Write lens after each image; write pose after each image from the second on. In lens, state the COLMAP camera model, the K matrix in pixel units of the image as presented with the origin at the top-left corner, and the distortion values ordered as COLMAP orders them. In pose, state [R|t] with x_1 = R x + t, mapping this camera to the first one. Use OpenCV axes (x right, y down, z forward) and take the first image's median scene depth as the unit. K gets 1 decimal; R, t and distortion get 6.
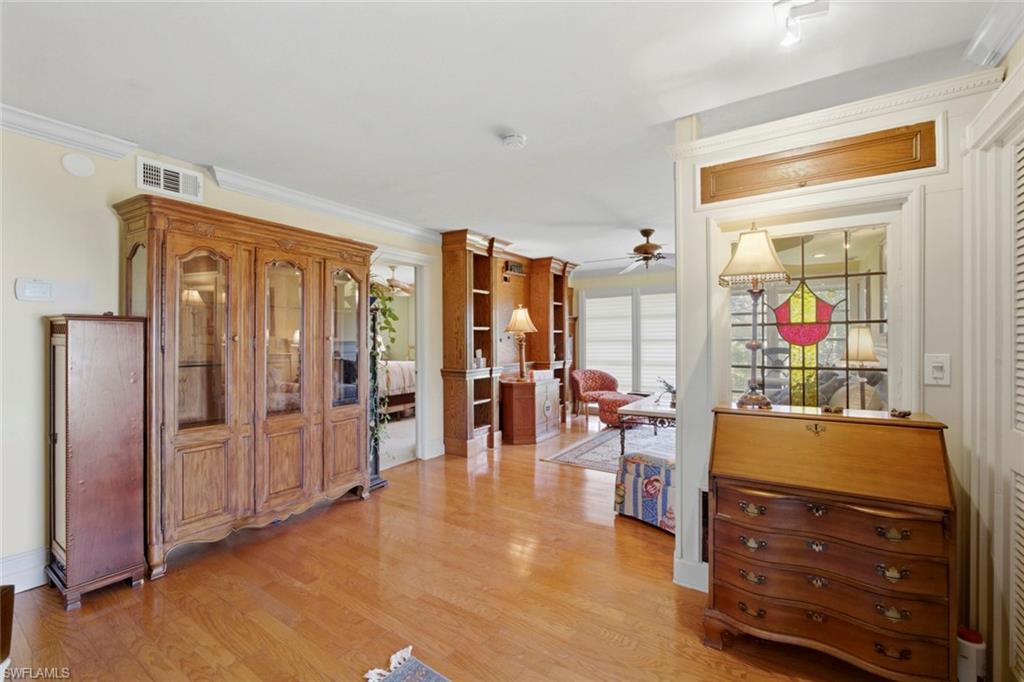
lens RADIAL K [[432.3, 0, 512.0], [0, 432.3, 341.0], [0, 0, 1]] dist [0.000692, 0.000099]
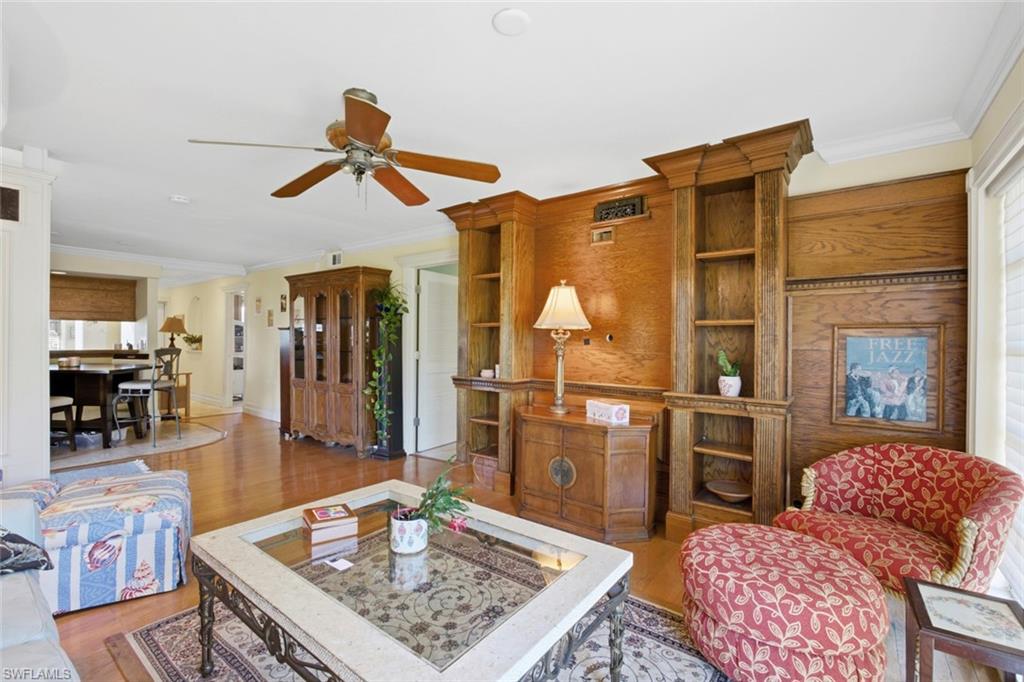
lens RADIAL K [[449.2, 0, 512.0], [0, 449.2, 341.0], [0, 0, 1]] dist [-0.001201, 0.000097]
pose [[-0.072296, 0.008043, -0.997351, 0.648322], [-0.011460, 0.999895, 0.008895, -0.007383], [0.997317, 0.012072, -0.072197, 1.008797]]
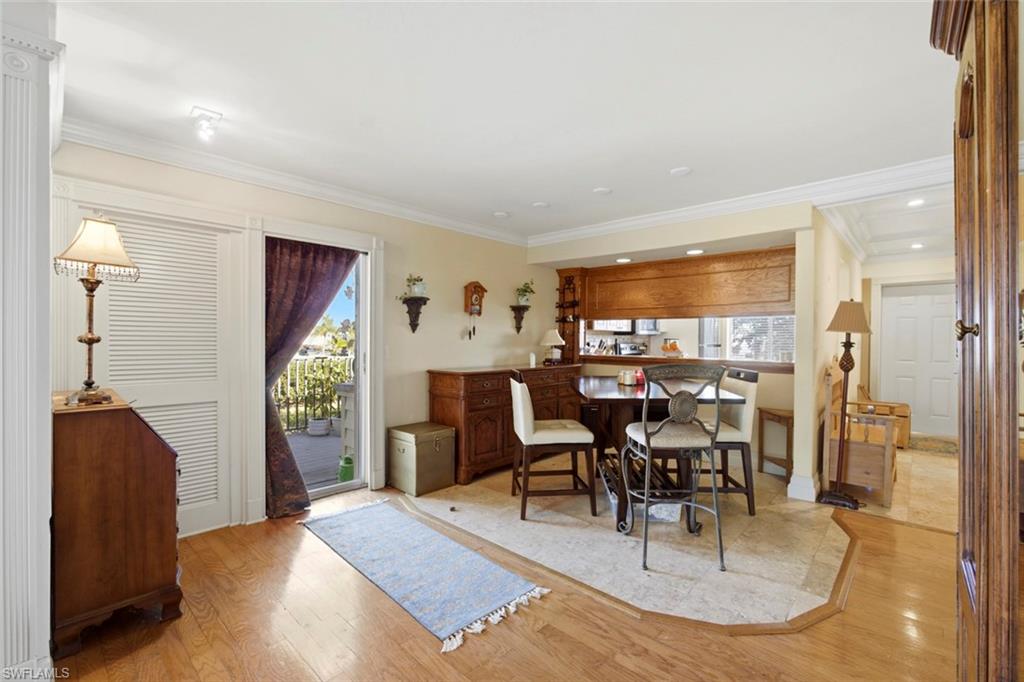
lens RADIAL K [[449.2, 0, 512.0], [0, 449.2, 341.0], [0, 0, 1]] dist [-0.001201, 0.000097]
pose [[-0.987765, -0.006002, 0.155831, -0.178032], [-0.004221, 0.999922, 0.011761, -0.001406], [-0.155890, 0.010959, -0.987714, 0.656073]]
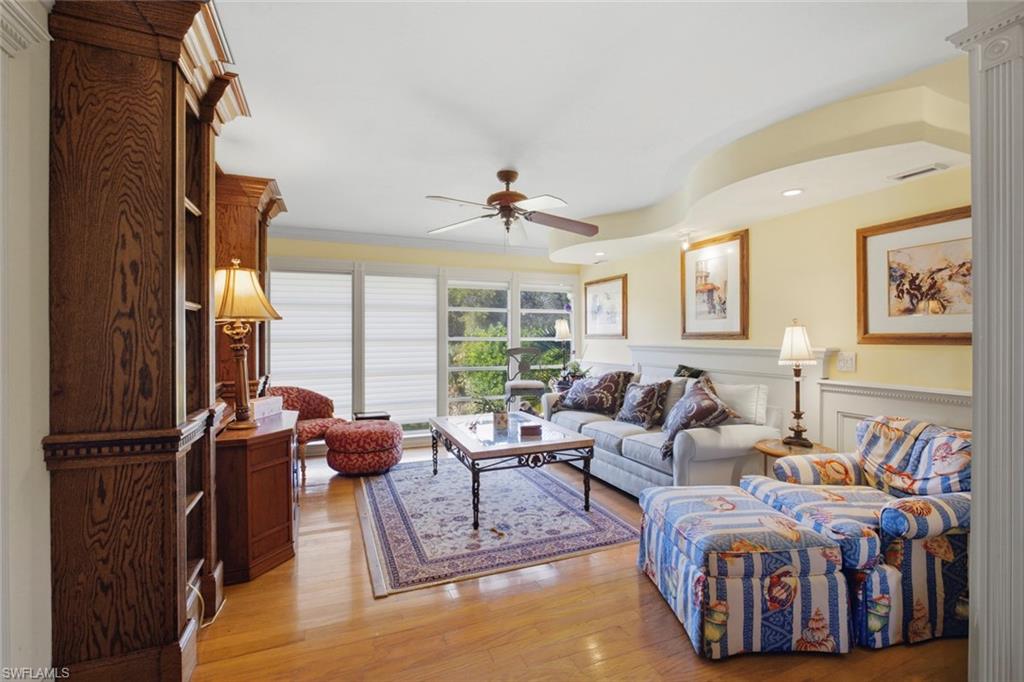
lens RADIAL K [[442.5, 0, 508.6], [0, 442.5, 337.7], [0, 0, 1]] dist [-0.019308, 0.005468]
pose [[0.569187, 0.005081, 0.822192, -0.202697], [0.001520, 0.999973, -0.007232, 0.001228], [-0.822206, 0.005366, 0.569164, 0.520477]]
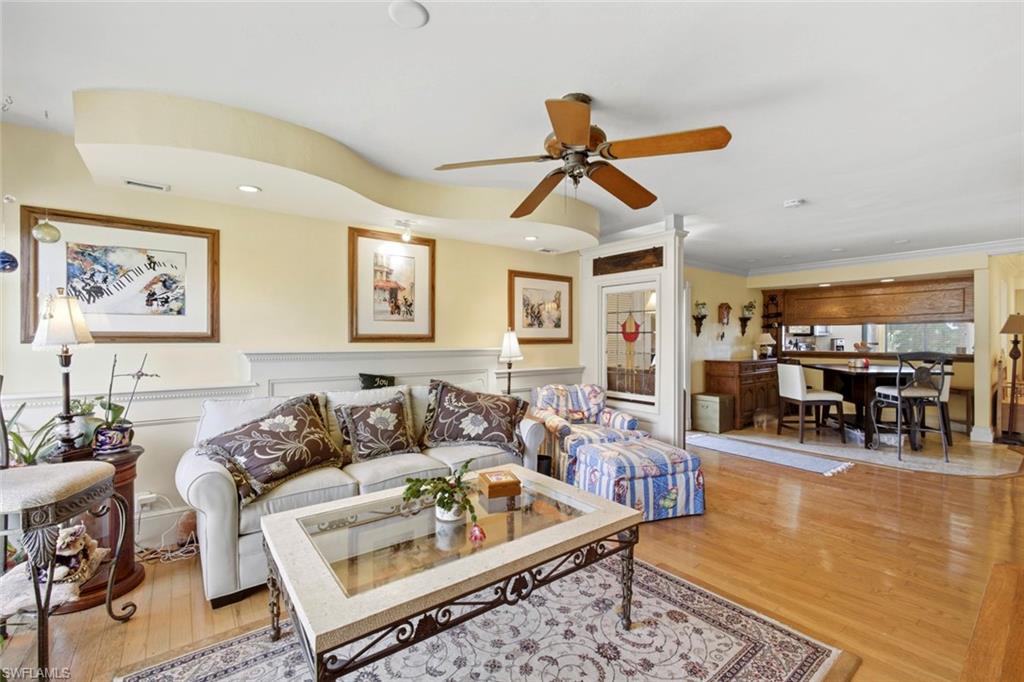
lens RADIAL K [[442.5, 0, 508.6], [0, 442.5, 337.7], [0, 0, 1]] dist [-0.019308, 0.005468]
pose [[-0.943944, 0.004318, 0.330078, 0.192652], [0.005153, 0.999985, 0.001655, -0.007706], [-0.330066, 0.003264, -0.943952, 1.234306]]
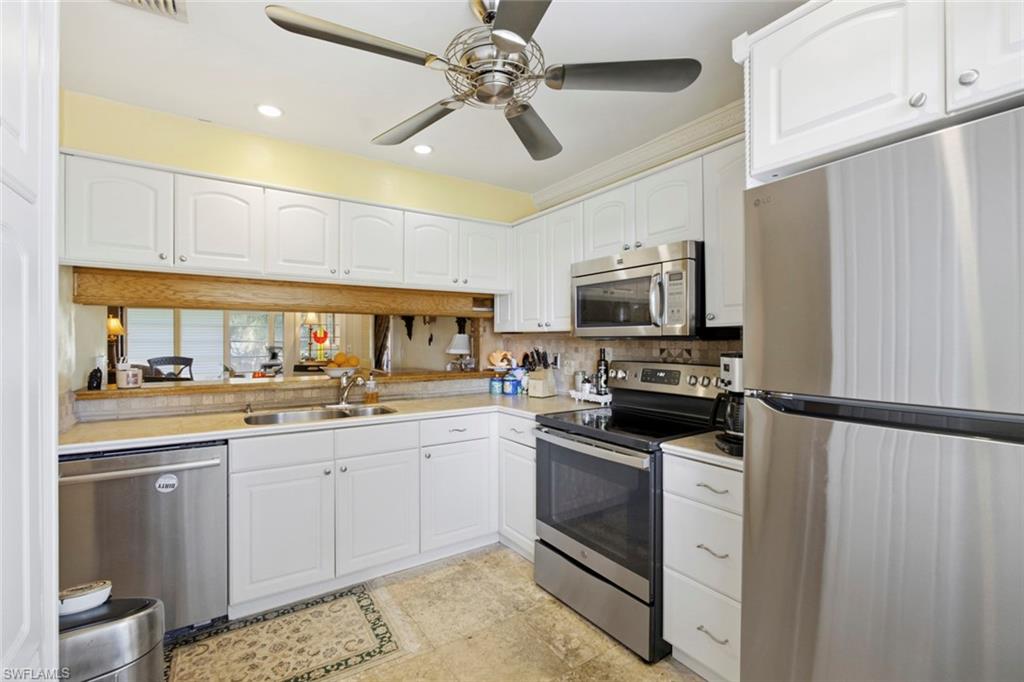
lens RADIAL K [[443.8, 0, 509.3], [0, 443.8, 341.9], [0, 0, 1]] dist [-0.009999, 0.000544]
pose [[0.390117, 0.001946, 0.920763, -0.784099], [-0.000771, 0.999998, -0.001786, 0.000382], [-0.920765, -0.000013, 0.390118, -0.697690]]
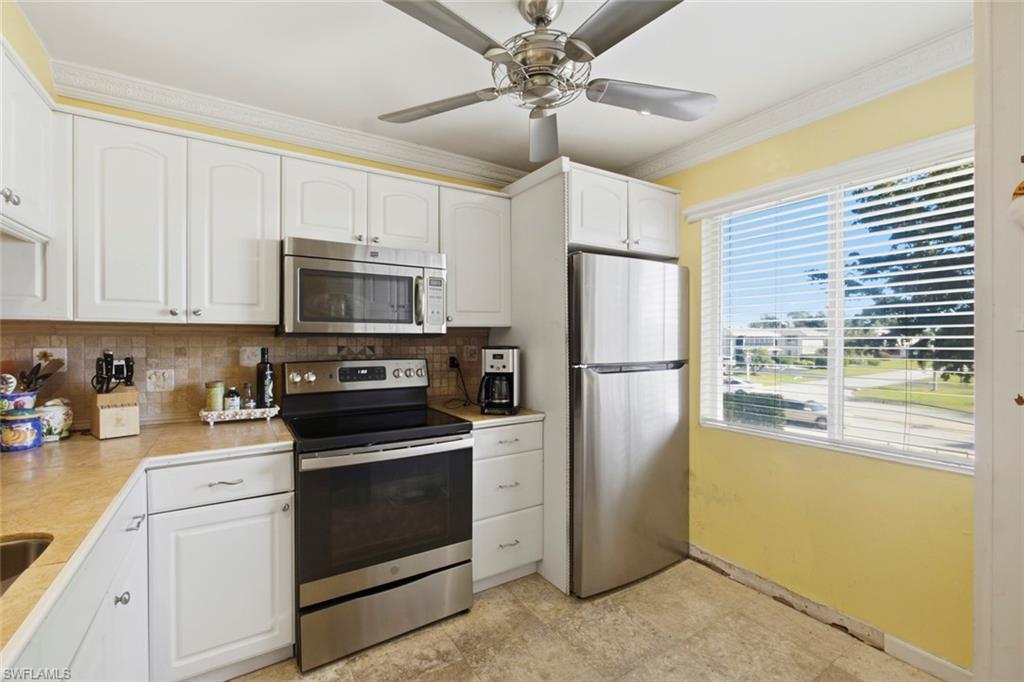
lens RADIAL K [[449.2, 0, 512.0], [0, 449.2, 341.0], [0, 0, 1]] dist [-0.001201, 0.000097]
pose [[-0.911227, 0.003850, 0.411887, -0.639559], [0.006285, 0.999970, 0.004557, 0.000255], [-0.411857, 0.006742, -0.911223, -0.323059]]
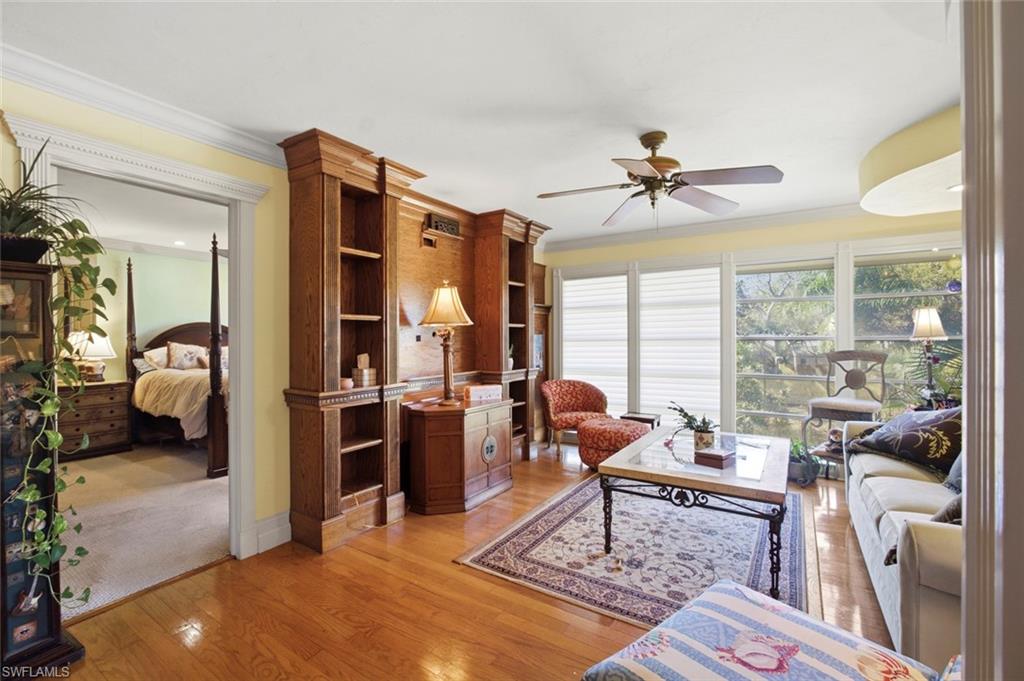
lens RADIAL K [[442.5, 0, 508.6], [0, 442.5, 337.2], [0, 0, 1]] dist [-0.019308, 0.005468]
pose [[0.999994, 0.002224, 0.002785, 0.110956], [-0.002208, 0.999980, -0.005862, 0.000092], [-0.002798, 0.005856, 0.999979, 0.381919]]
